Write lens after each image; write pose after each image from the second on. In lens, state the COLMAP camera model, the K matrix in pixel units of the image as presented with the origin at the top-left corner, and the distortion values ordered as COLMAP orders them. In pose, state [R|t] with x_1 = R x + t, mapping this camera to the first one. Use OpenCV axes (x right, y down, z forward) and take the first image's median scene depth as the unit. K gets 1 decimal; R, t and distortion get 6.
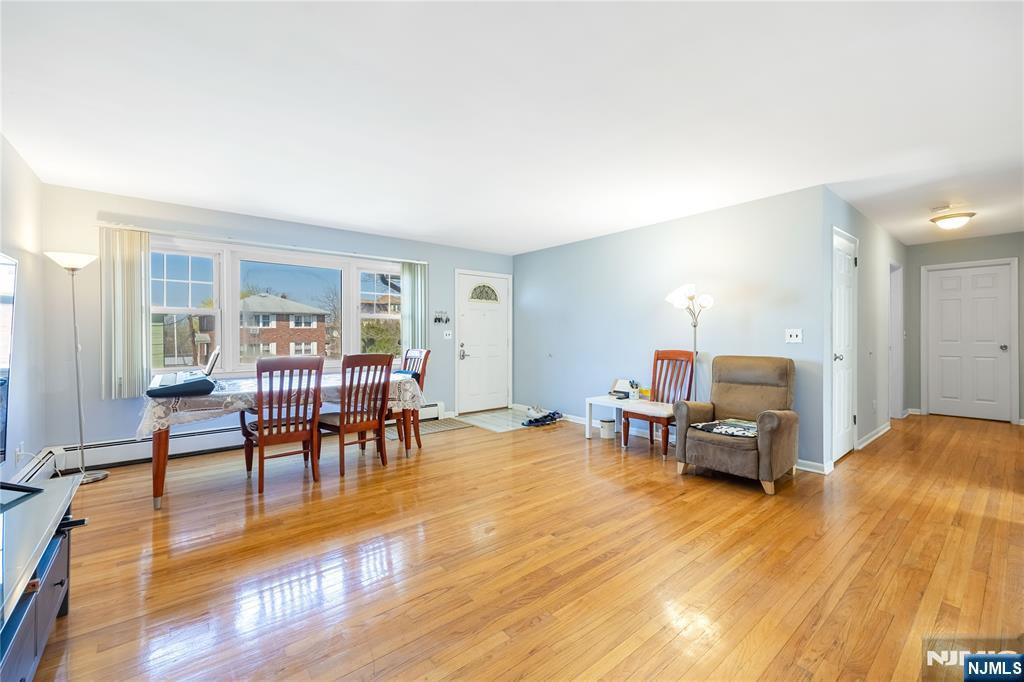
lens RADIAL K [[416.0, 0, 506.7], [0, 416.0, 333.7], [0, 0, 1]] dist [-0.004369, -0.000057]
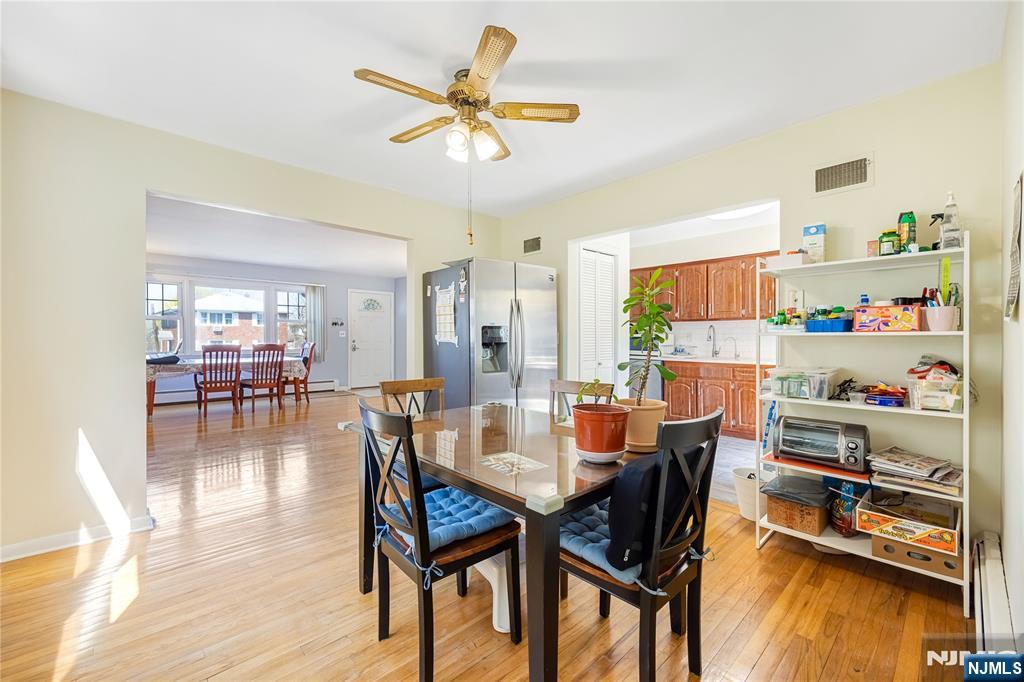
lens RADIAL K [[416.0, 0, 490.5], [0, 416.0, 338.3], [0, 0, 1]] dist [-0.004369, -0.000057]
pose [[0.999421, 0.008377, 0.032990, 0.559125], [-0.008753, 0.999898, 0.011286, -0.005332], [-0.032892, -0.011568, 0.999392, -0.806452]]
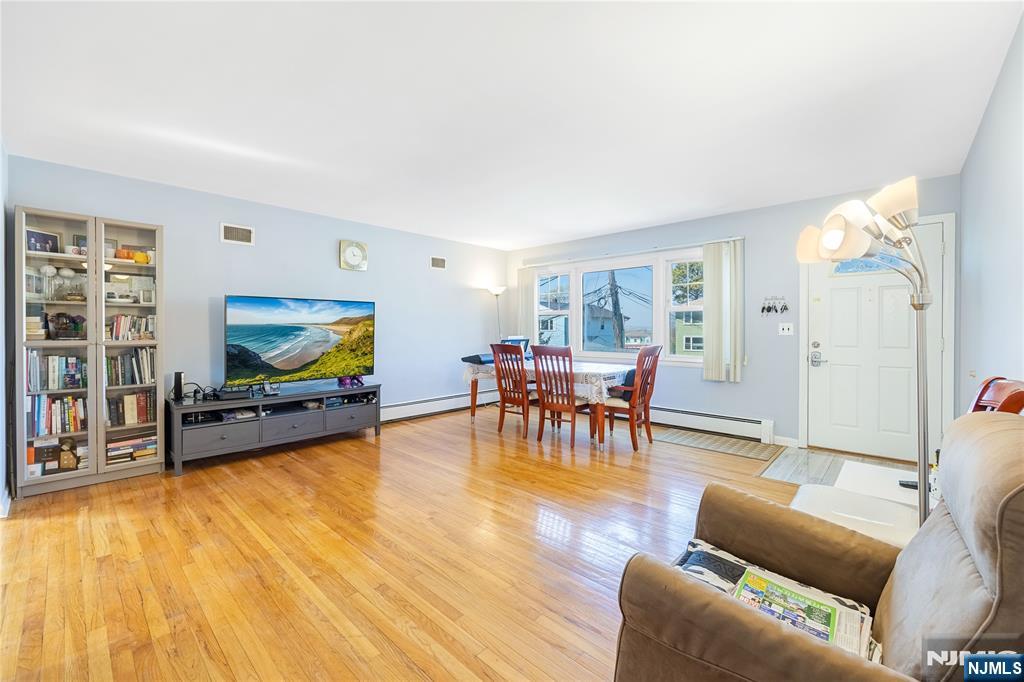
lens RADIAL K [[416.0, 0, 512.7], [0, 416.0, 329.5], [0, 0, 1]] dist [-0.004369, -0.000057]
pose [[0.145161, 0.005711, -0.989392, 0.838164], [0.003712, 0.999973, 0.006317, -0.005306], [0.989401, -0.004589, 0.145136, 0.739118]]
